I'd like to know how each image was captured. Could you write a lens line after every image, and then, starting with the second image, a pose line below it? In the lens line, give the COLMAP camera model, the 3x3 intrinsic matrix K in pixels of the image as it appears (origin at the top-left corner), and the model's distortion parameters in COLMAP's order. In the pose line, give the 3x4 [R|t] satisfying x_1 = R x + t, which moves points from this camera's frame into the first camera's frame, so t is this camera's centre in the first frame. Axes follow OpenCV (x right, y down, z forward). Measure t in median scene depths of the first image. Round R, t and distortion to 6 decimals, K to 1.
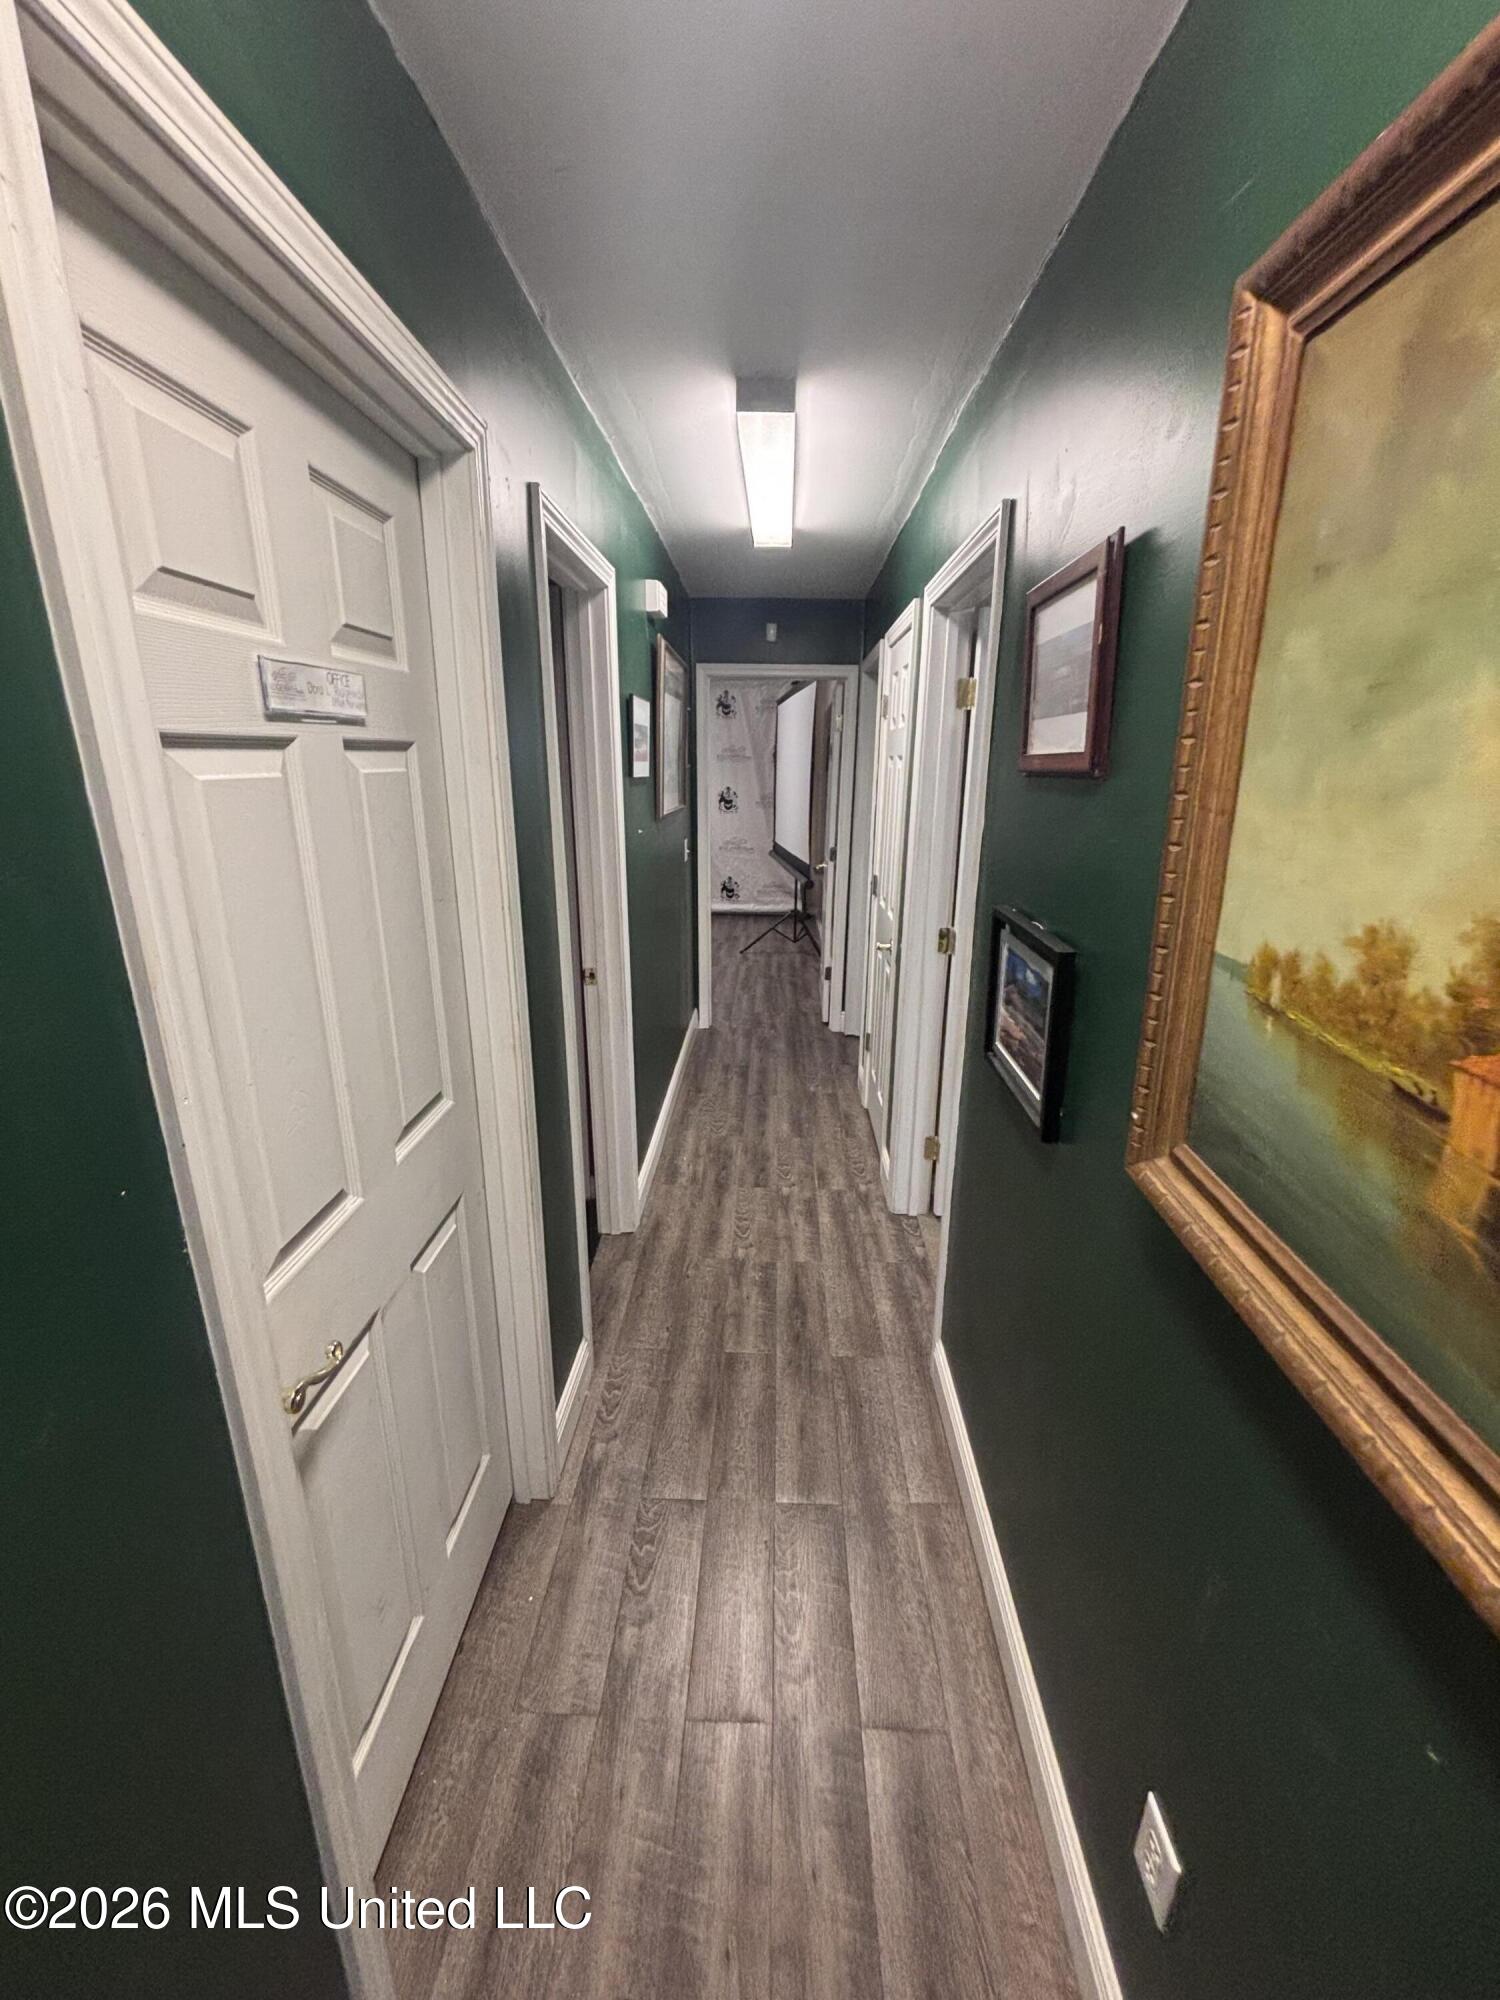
lens RADIAL K [[811.0, 0, 748.5], [0, 811.0, 994.6], [0, 0, 1]] dist [-0.002991, -0.000174]
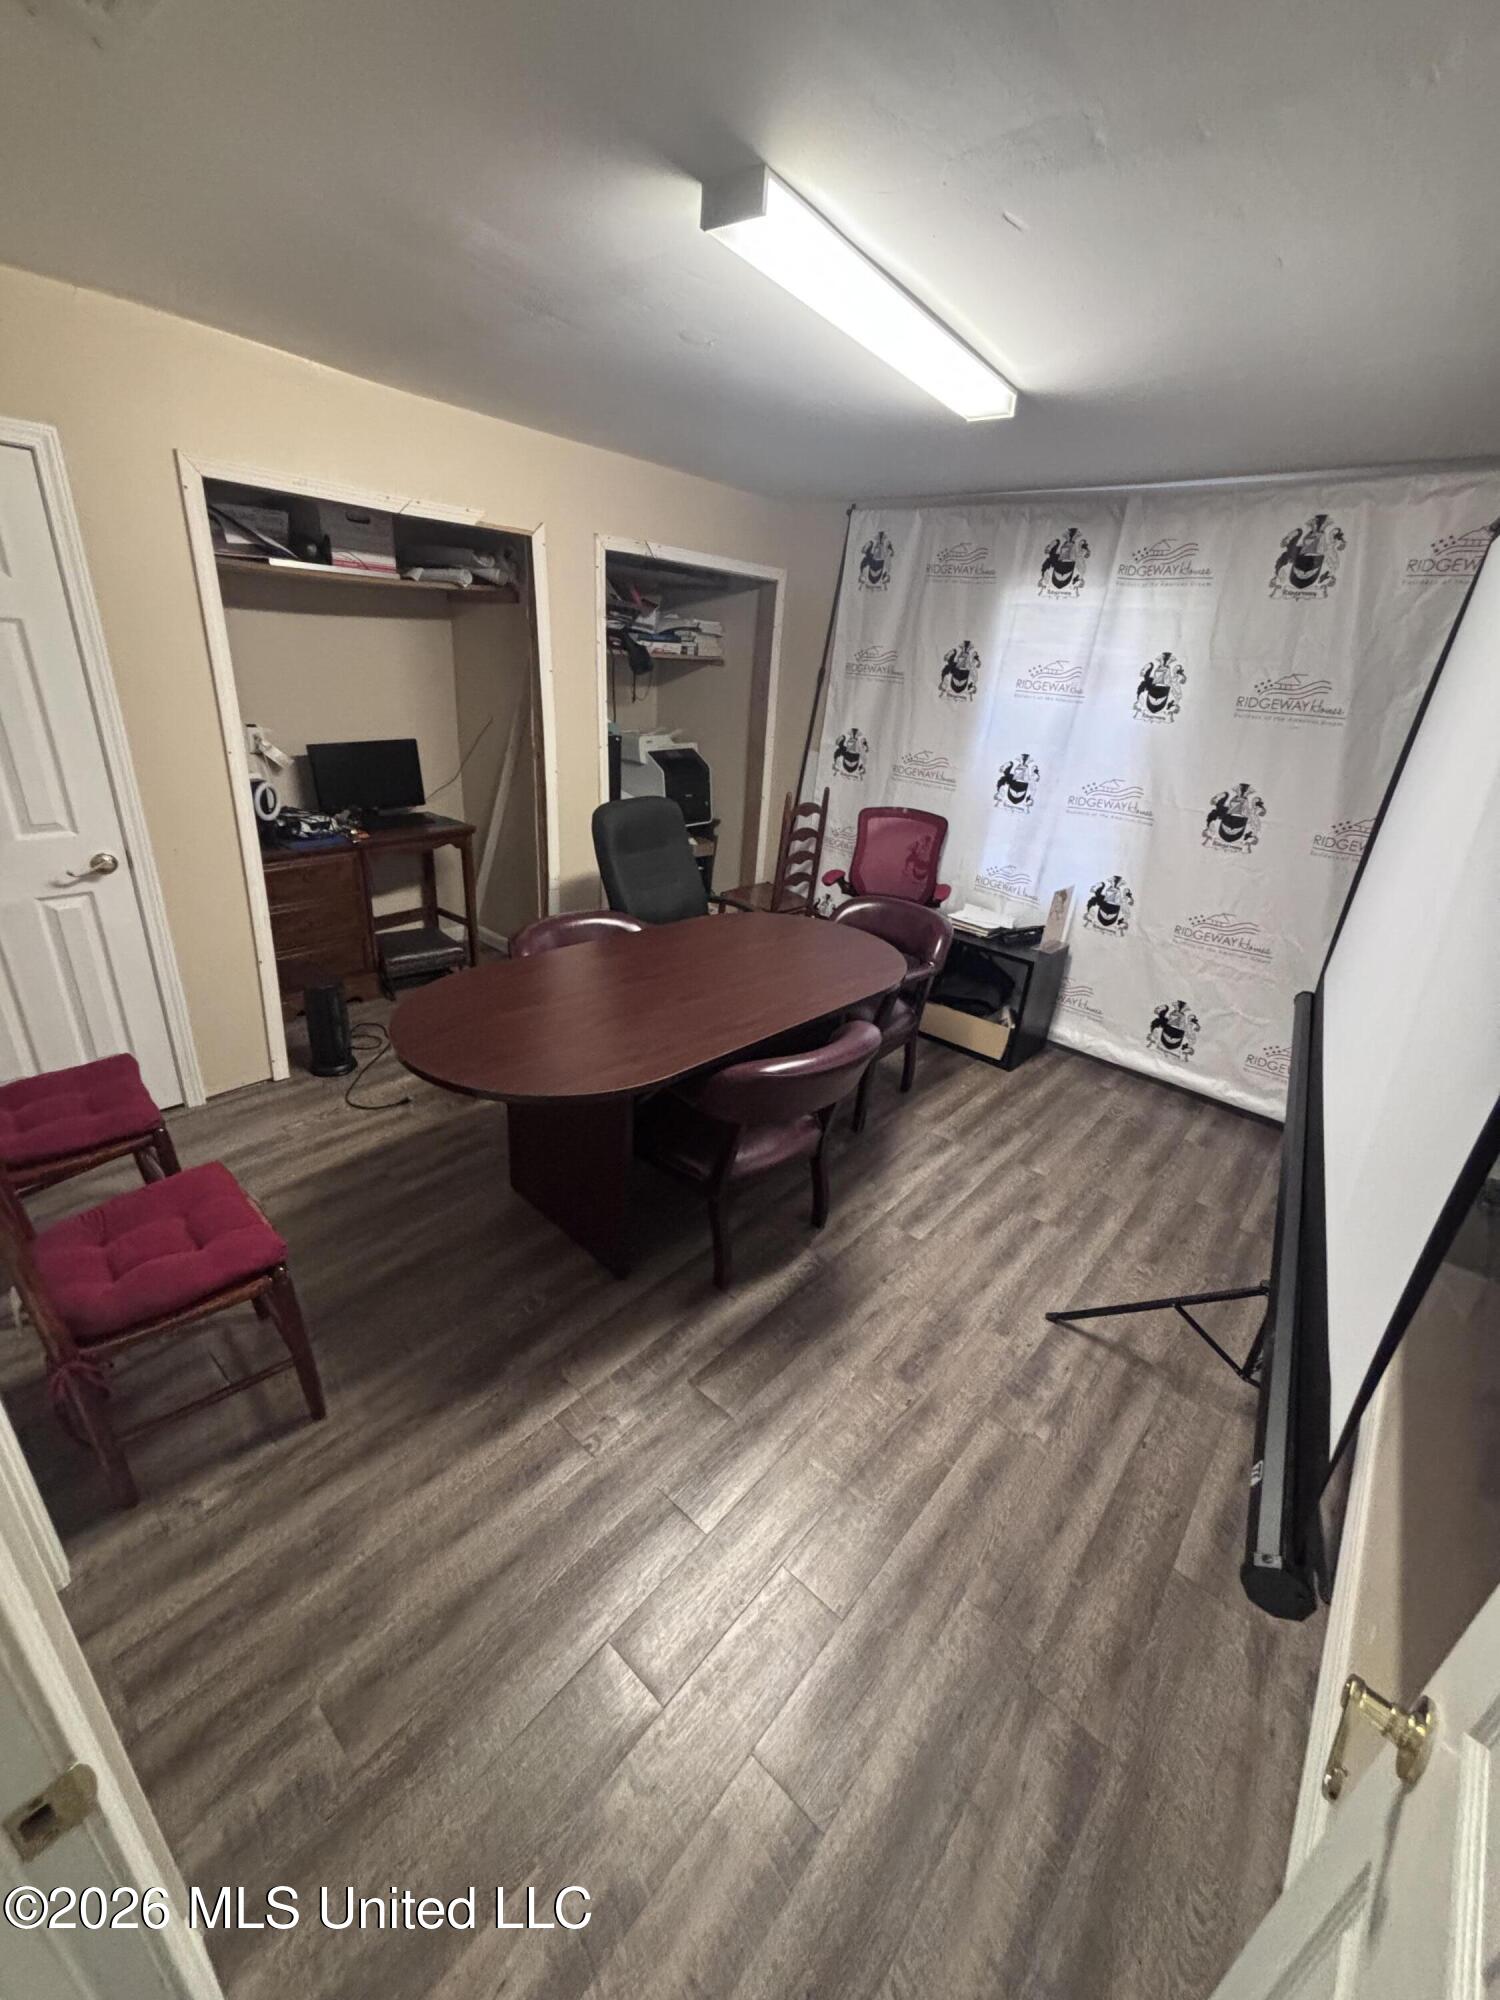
lens RADIAL K [[811.0, 0, 747.9], [0, 811.0, 997.7], [0, 0, 1]] dist [-0.002991, -0.000174]
pose [[0.781142, 0.290849, -0.552472, 0.032440], [-0.232923, 0.956740, 0.174345, -0.172656], [0.579280, -0.007505, 0.815094, 0.553295]]
